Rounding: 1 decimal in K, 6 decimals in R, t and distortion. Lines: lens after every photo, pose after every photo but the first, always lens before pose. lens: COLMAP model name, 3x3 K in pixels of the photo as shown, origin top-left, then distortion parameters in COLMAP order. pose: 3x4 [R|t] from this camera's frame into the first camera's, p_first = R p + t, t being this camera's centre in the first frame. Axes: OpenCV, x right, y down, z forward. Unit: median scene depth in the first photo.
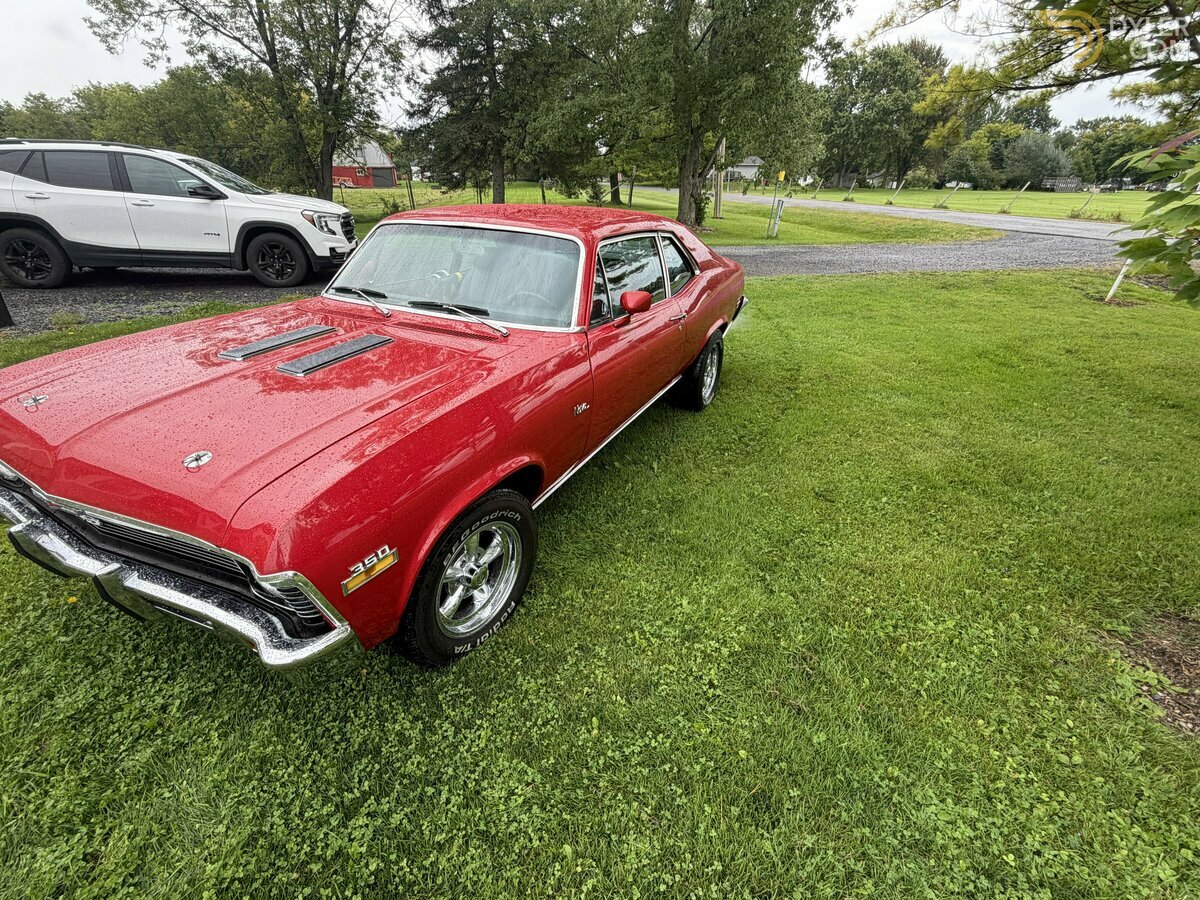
lens RADIAL K [[574.4, 0, 600.0], [0, 574.4, 450.0], [0, 0, 1]] dist [0.000526, -0.000748]
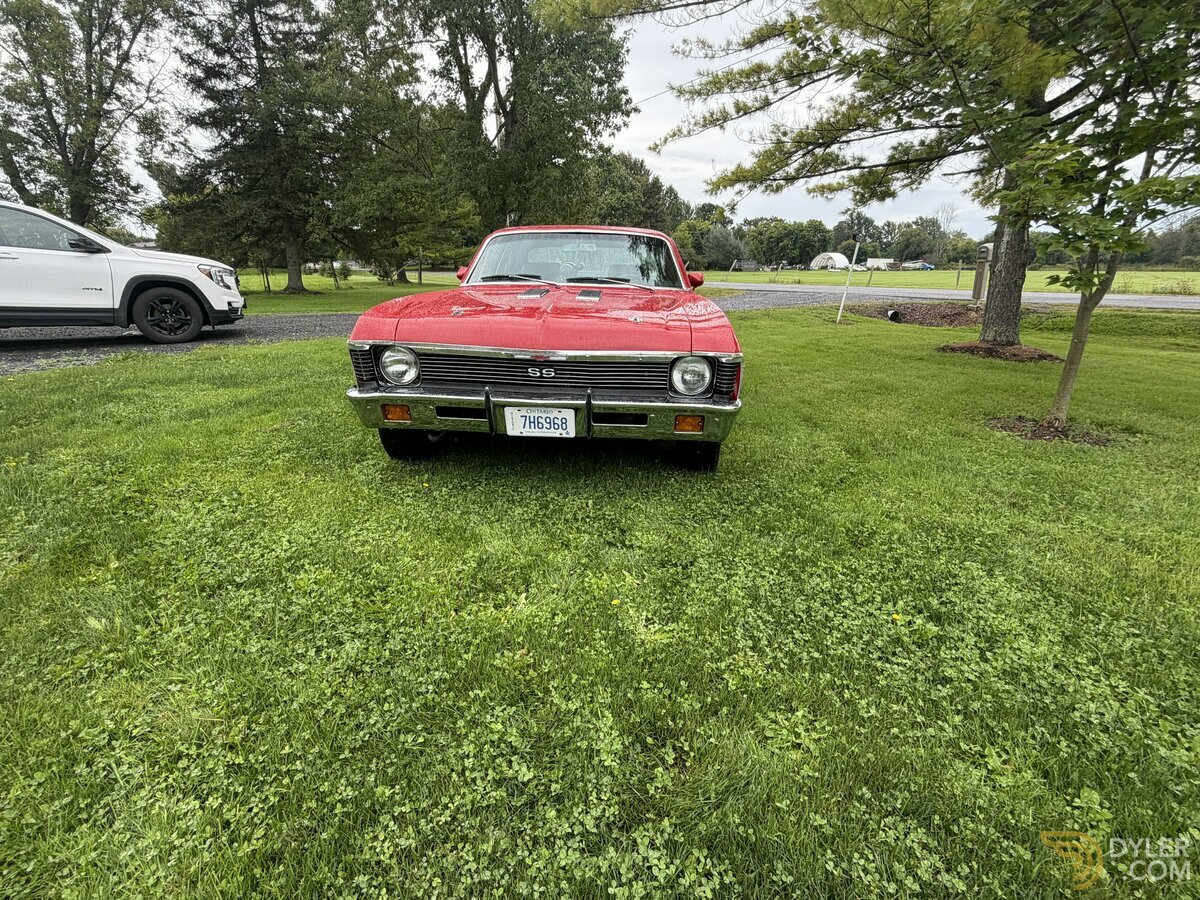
lens RADIAL K [[574.4, 0, 600.0], [0, 574.4, 450.0], [0, 0, 1]] dist [0.000526, -0.000748]
pose [[0.919607, -0.127782, 0.371476, -0.271416], [0.175344, 0.979710, -0.097067, 0.099153], [-0.351536, 0.154400, 0.923354, -0.088365]]
